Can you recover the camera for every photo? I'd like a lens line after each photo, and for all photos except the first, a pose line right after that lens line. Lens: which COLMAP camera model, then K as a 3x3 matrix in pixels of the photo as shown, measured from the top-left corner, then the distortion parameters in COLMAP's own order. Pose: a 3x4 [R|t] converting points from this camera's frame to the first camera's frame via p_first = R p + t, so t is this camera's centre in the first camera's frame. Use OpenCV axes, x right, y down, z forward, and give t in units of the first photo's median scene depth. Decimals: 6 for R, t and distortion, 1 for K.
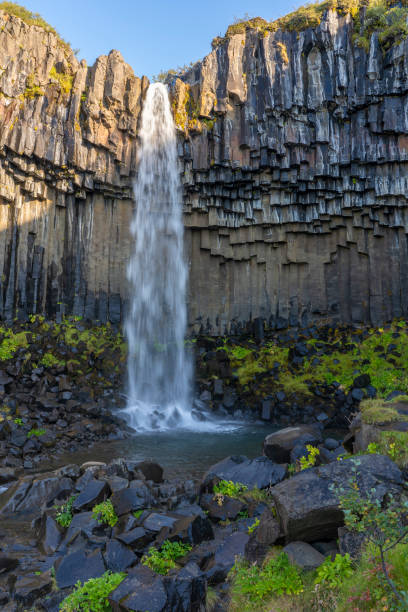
lens RADIAL K [[570.1, 0, 208.2], [0, 570.1, 305.1], [0, 0, 1]] dist [0.043916, 0.000000]
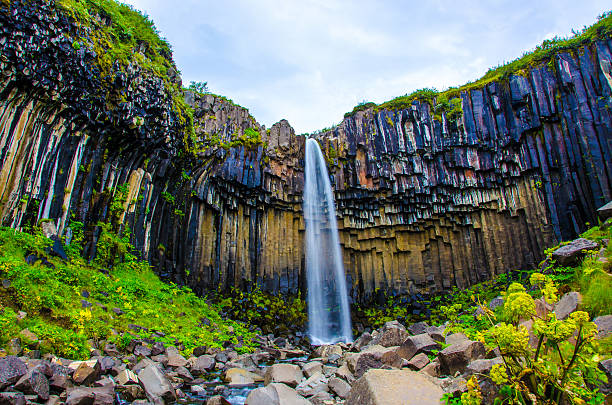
lens RADIAL K [[487.3, 0, 298.5], [0, 487.3, 200.3], [0, 0, 1]] dist [-0.151812, 0.115001]
pose [[0.997136, -0.006015, 0.075391, -0.224024], [0.024840, 0.967581, -0.251336, 0.111993], [-0.071435, 0.252489, 0.964959, -0.241362]]
